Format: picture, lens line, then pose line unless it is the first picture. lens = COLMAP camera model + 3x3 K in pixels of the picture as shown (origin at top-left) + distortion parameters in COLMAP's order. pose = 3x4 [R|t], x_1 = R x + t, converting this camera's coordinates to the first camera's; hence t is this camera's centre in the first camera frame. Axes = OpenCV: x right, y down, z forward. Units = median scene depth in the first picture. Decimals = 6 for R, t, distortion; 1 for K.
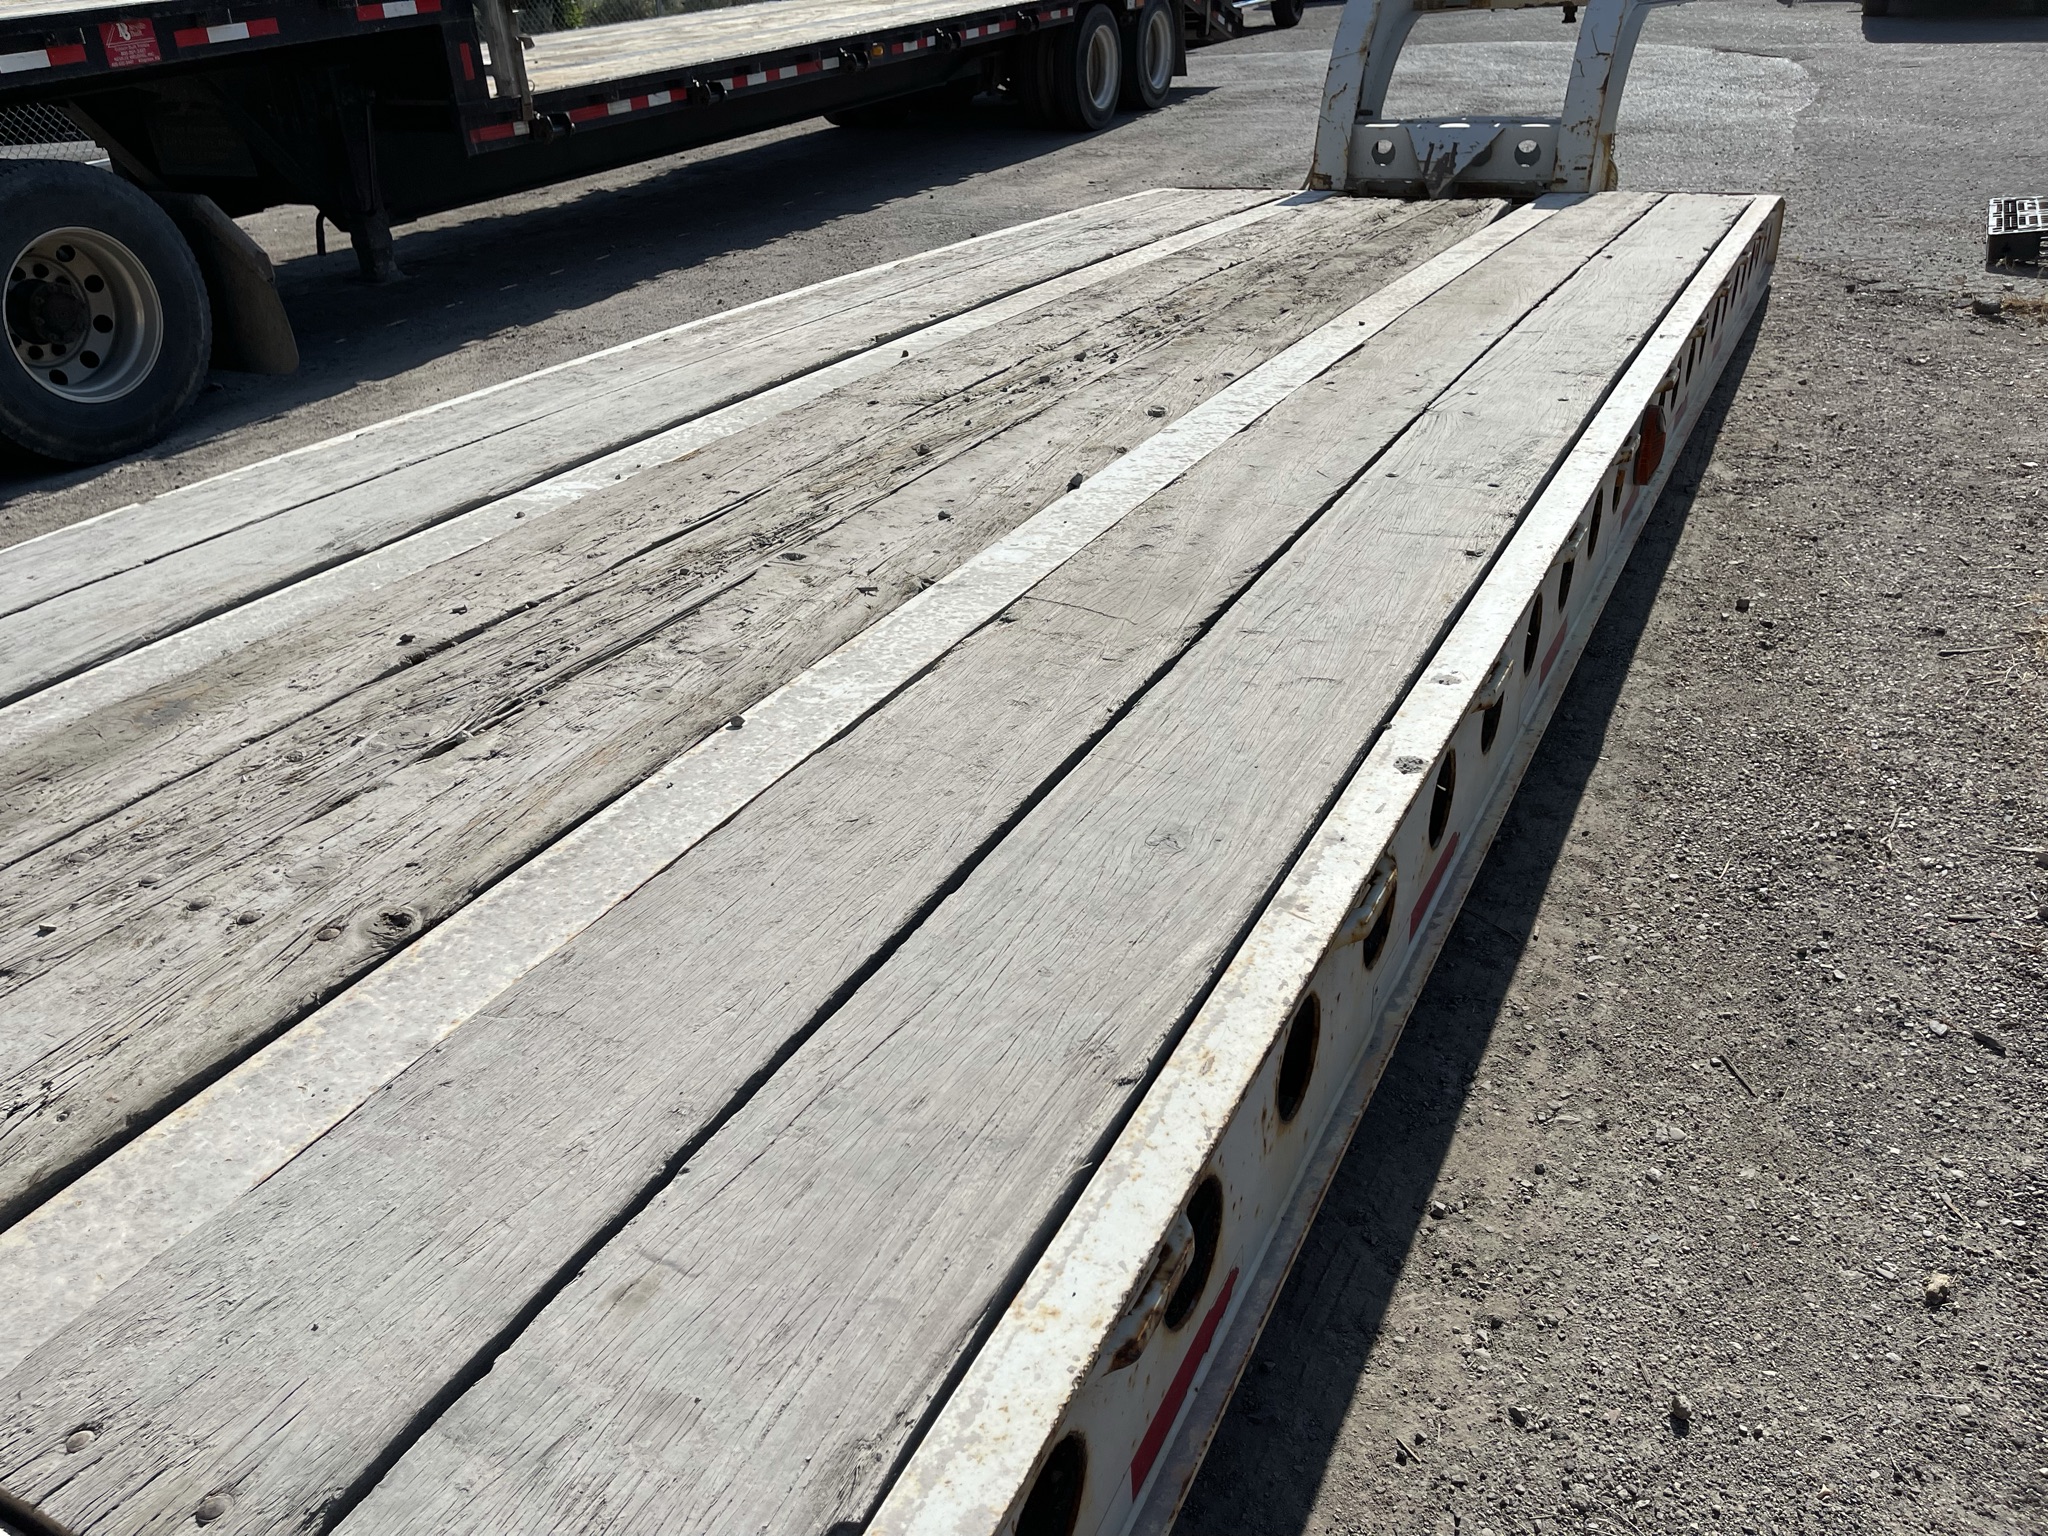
lens RADIAL K [[1548.9, 0, 1018.3], [0, 1548.9, 767.2], [0, 0, 1]] dist [0.071418, -0.089458]
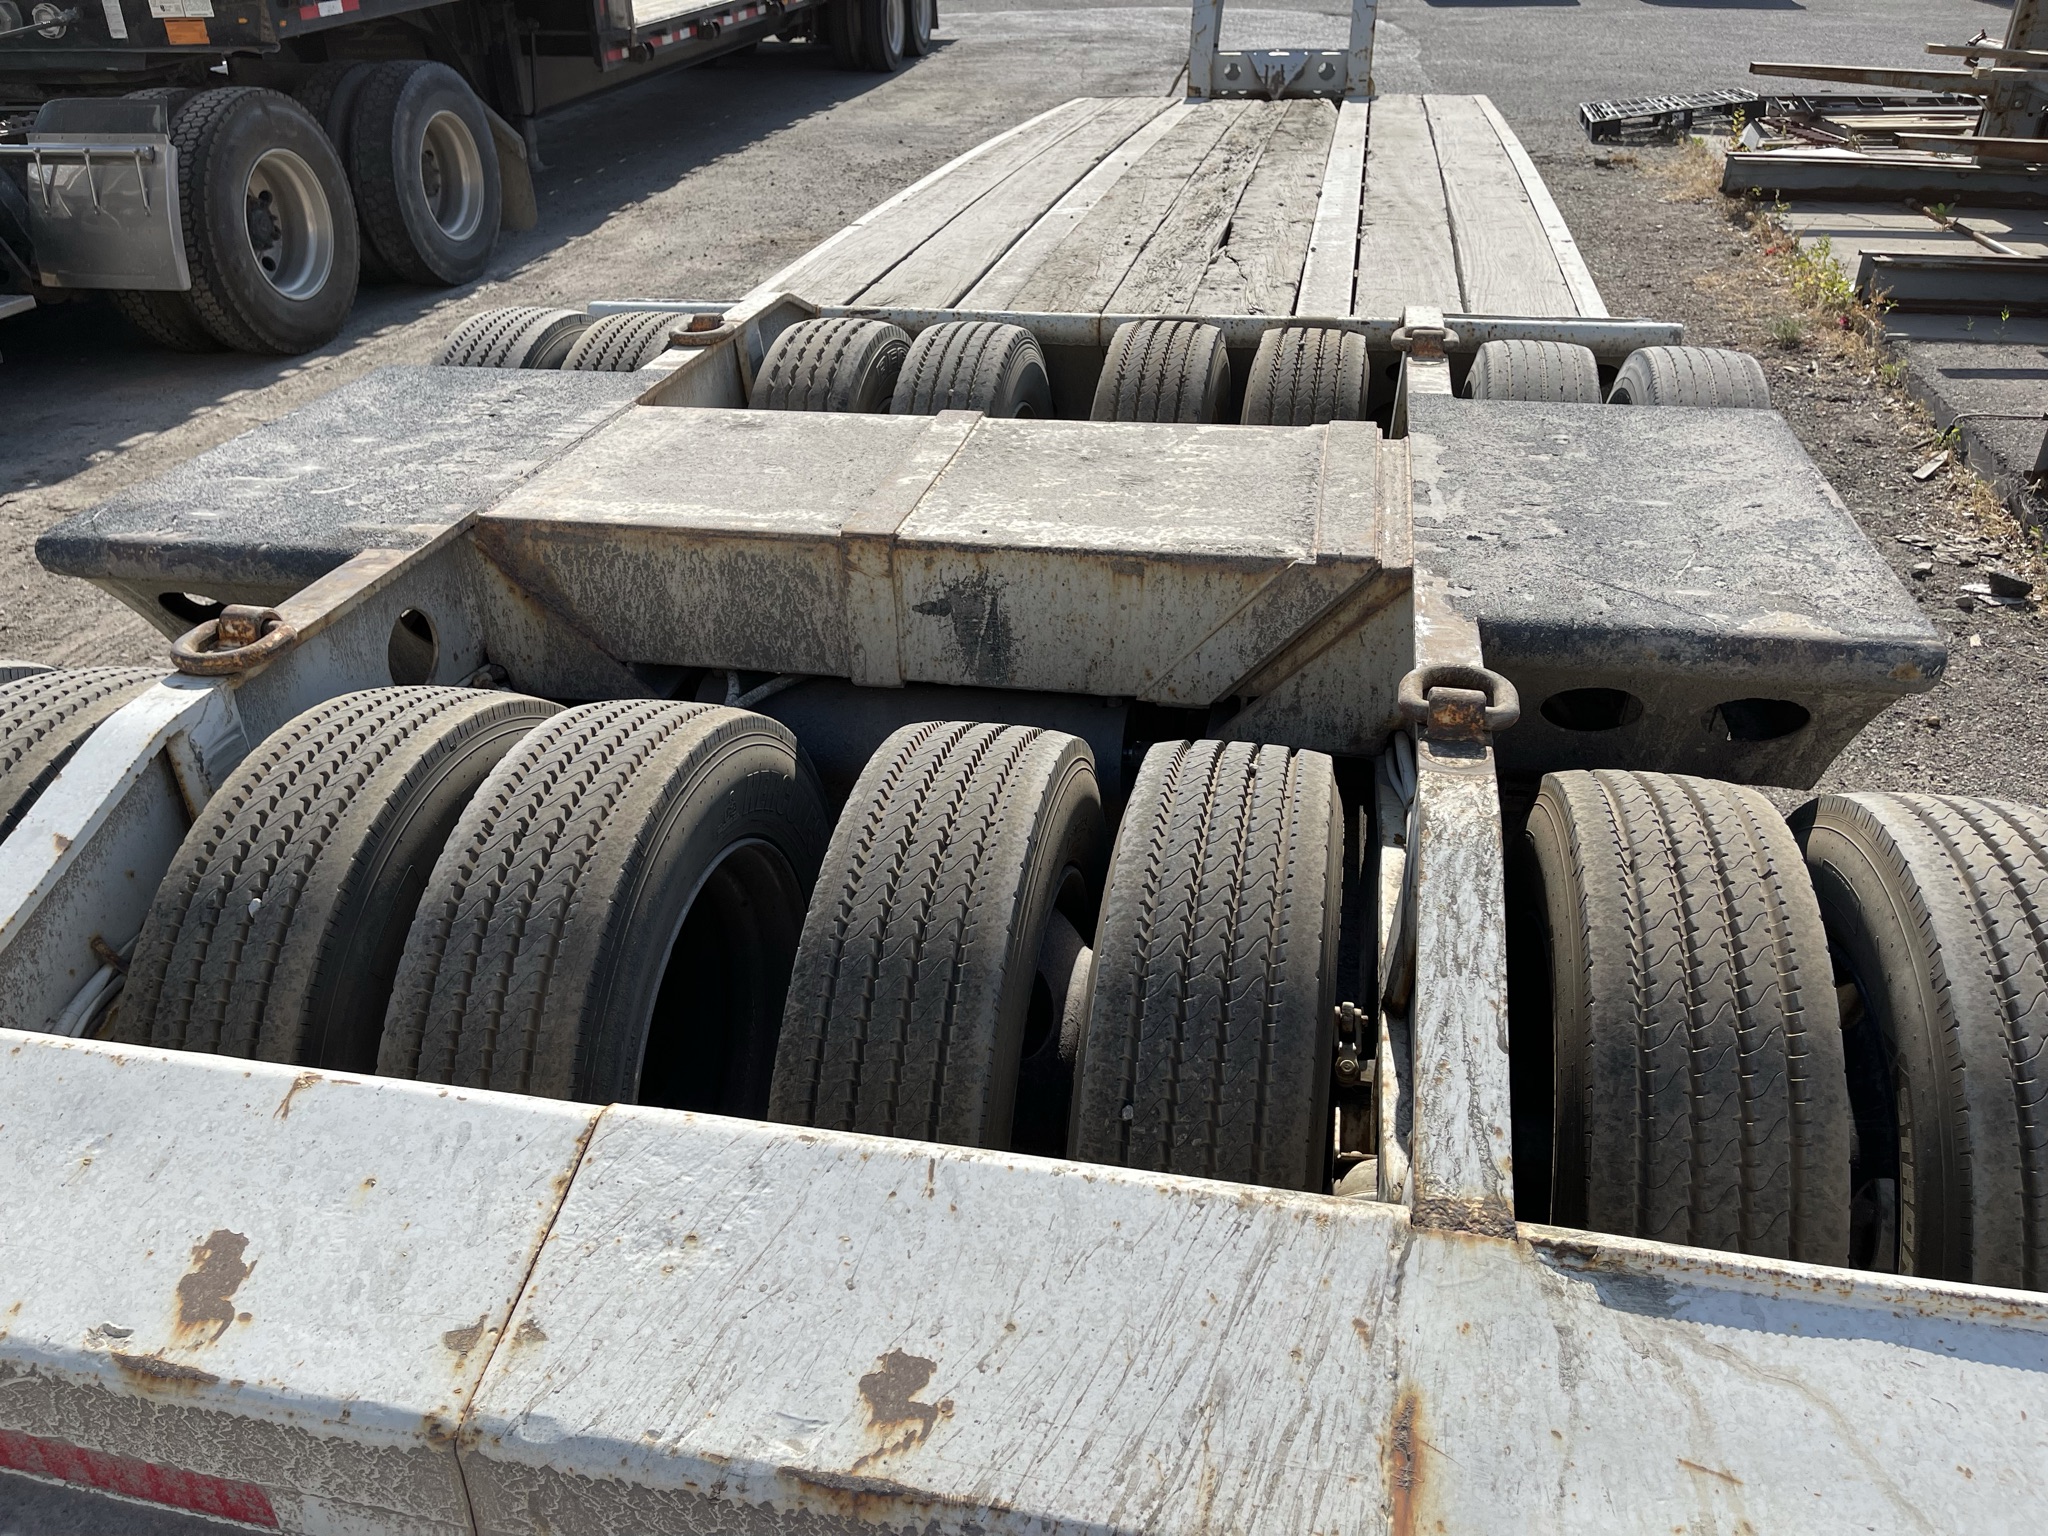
lens RADIAL K [[1548.9, 0, 1018.3], [0, 1548.9, 767.2], [0, 0, 1]] dist [0.071418, -0.089458]
pose [[0.960974, -0.109856, 0.253891, -0.421811], [0.105753, 0.993946, 0.029796, 0.206377], [-0.255627, -0.001783, 0.966774, -0.407101]]
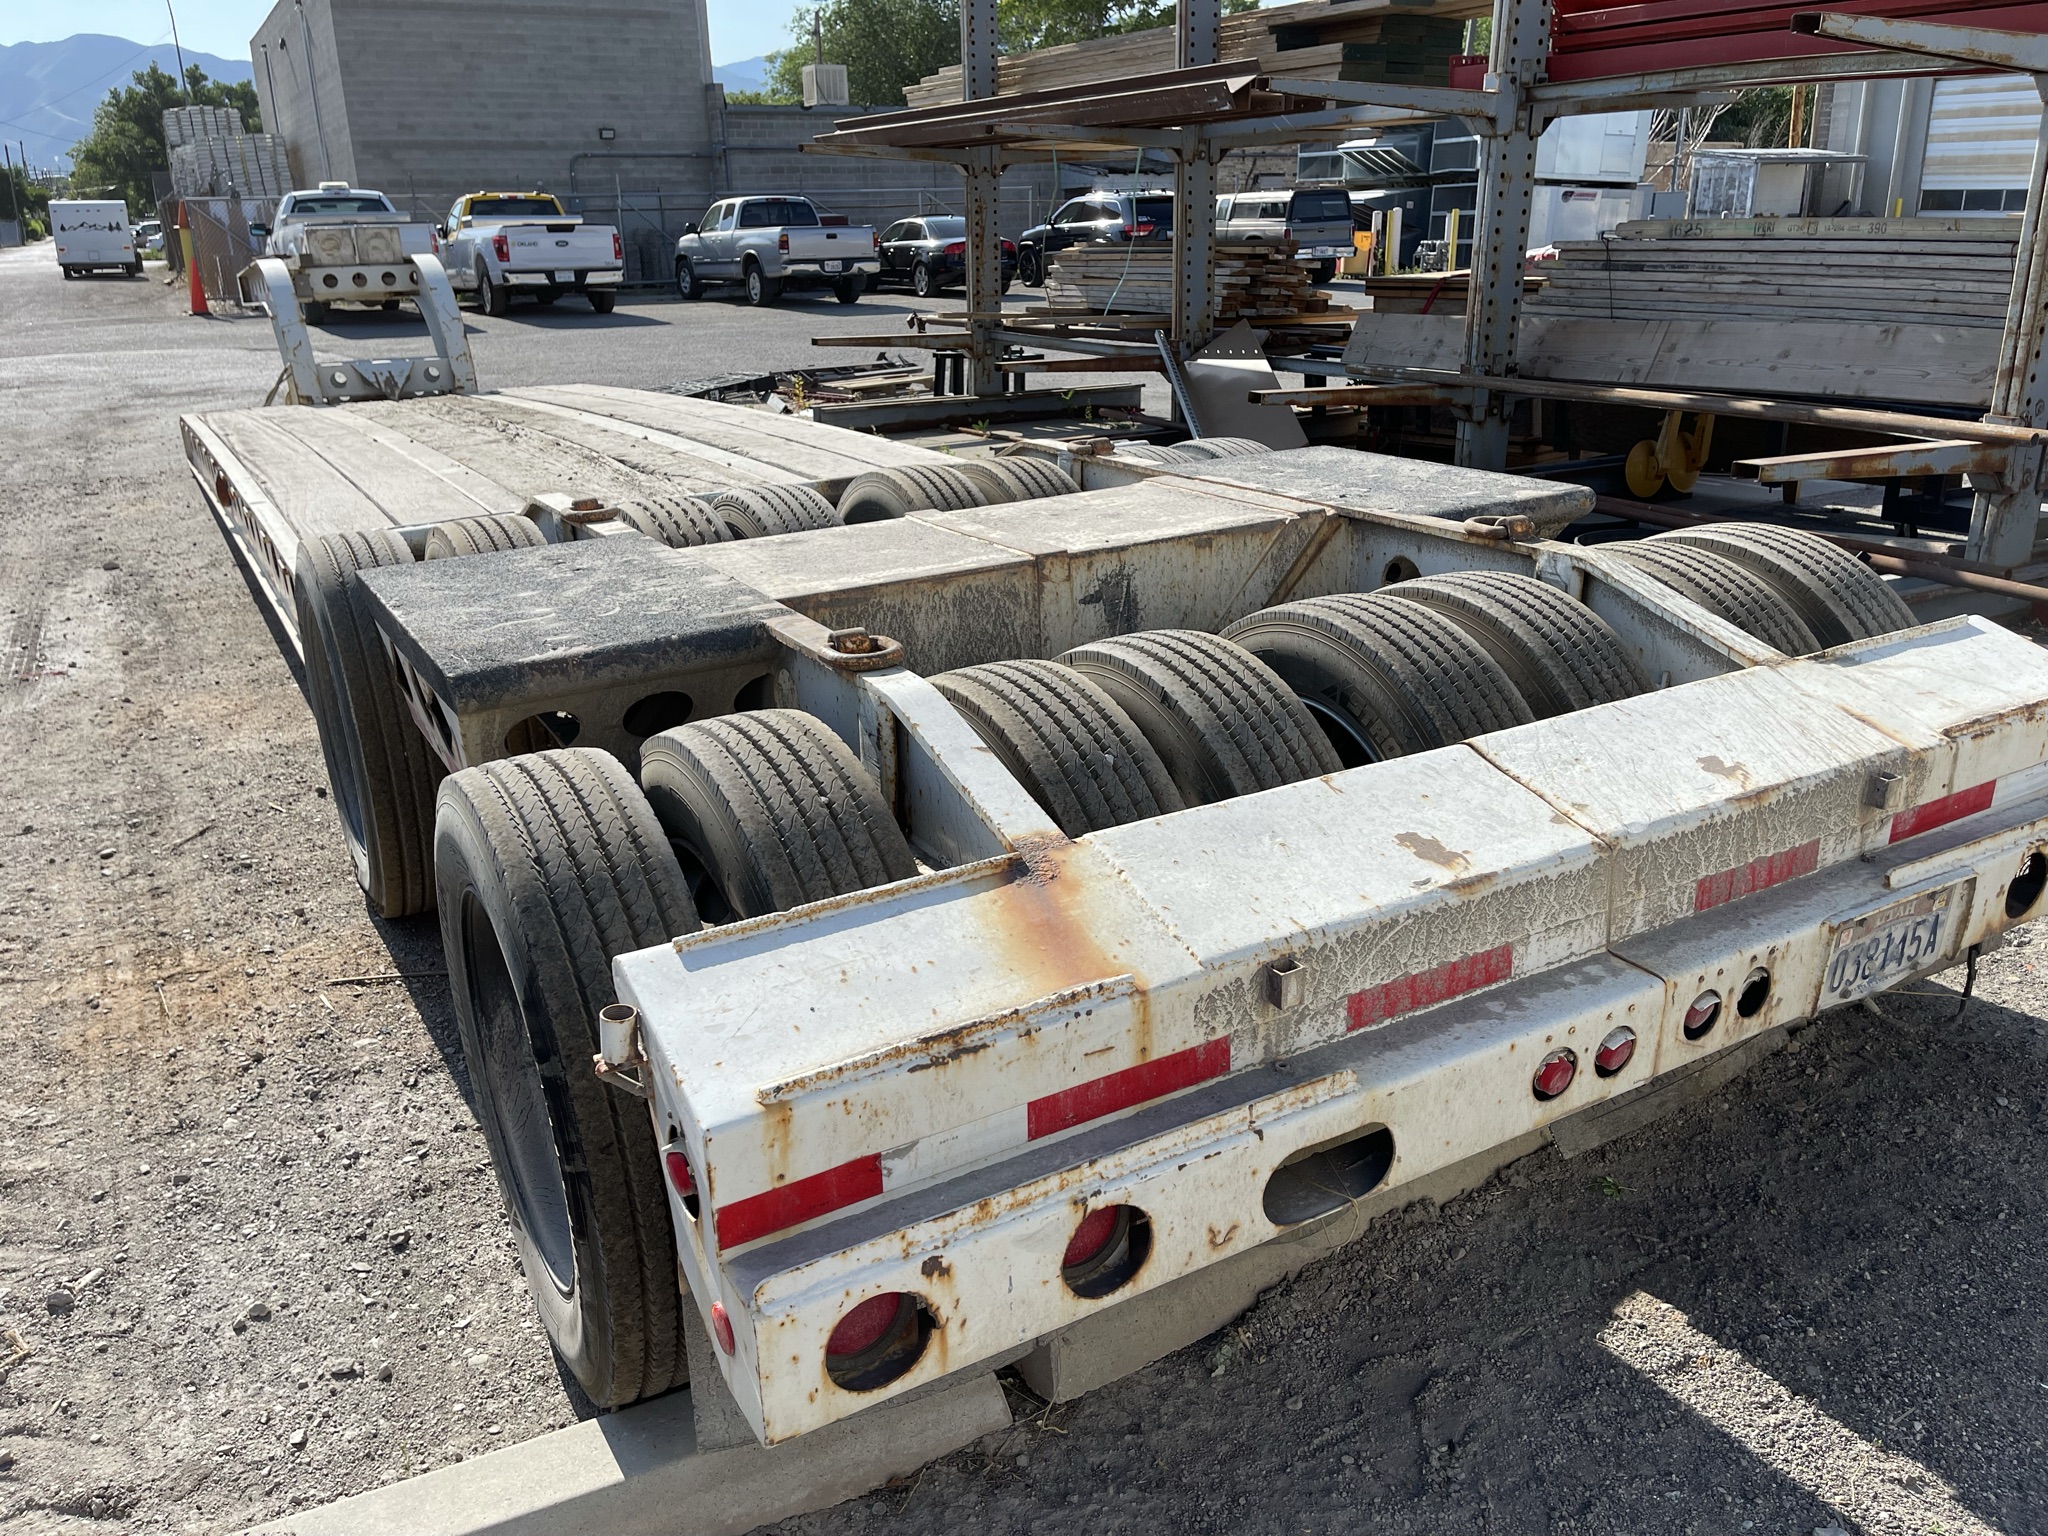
lens RADIAL K [[1548.9, 0, 1018.3], [0, 1548.9, 767.2], [0, 0, 1]] dist [0.071418, -0.089458]
pose [[0.538987, -0.253250, 0.803341, -0.767154], [0.401660, 0.915589, 0.019148, 0.209553], [-0.740379, 0.312350, 0.595211, -0.327469]]
